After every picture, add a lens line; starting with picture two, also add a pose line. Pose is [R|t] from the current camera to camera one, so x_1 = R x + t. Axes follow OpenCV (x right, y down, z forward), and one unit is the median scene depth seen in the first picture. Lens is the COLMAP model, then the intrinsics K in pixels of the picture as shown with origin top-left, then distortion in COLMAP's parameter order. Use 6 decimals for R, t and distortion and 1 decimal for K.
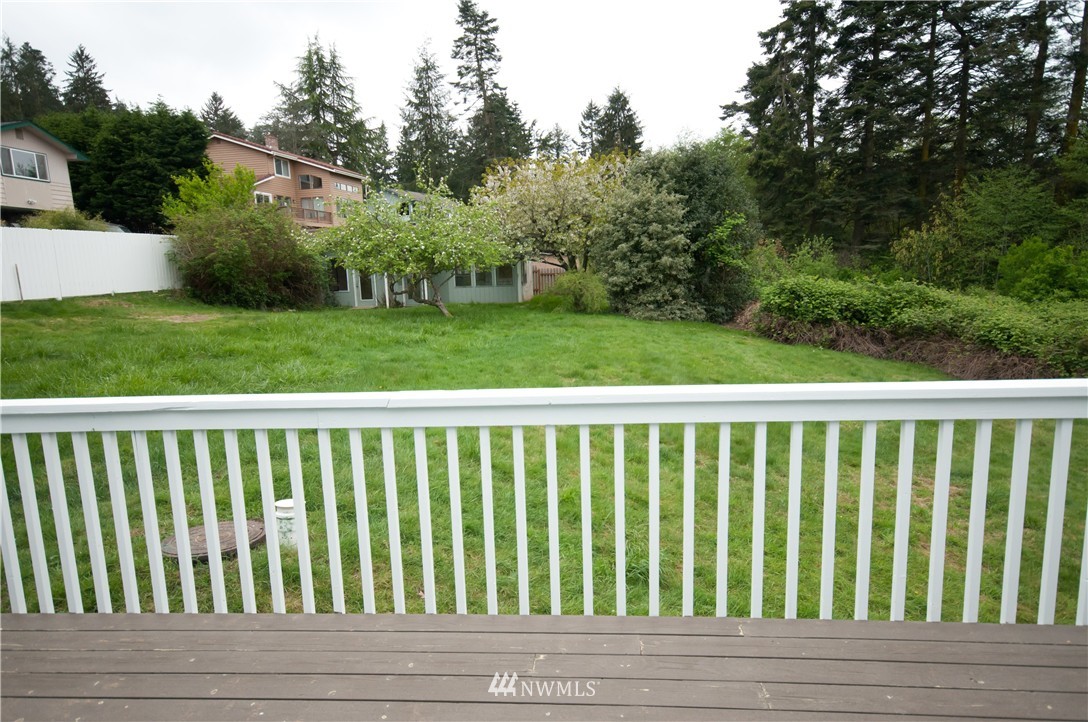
lens RADIAL K [[650.9, 0, 539.9], [0, 650.9, 376.6], [0, 0, 1]] dist [0.011691, -0.001031]
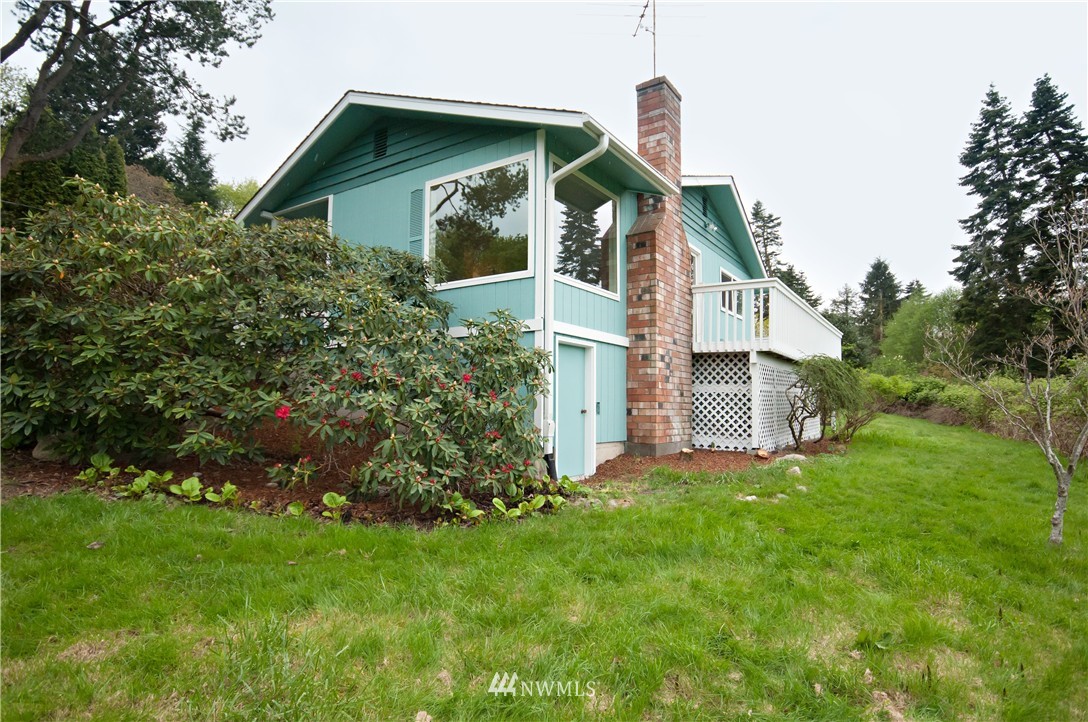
lens RADIAL K [[553.8, 0, 544.5], [0, 553.8, 360.1], [0, 0, 1]] dist [0.000861, 0.000330]
pose [[0.874774, 0.002399, -0.484525, 0.065457], [-0.120018, 0.969898, -0.211882, 0.045338], [0.469432, 0.243500, 0.848729, -0.140005]]
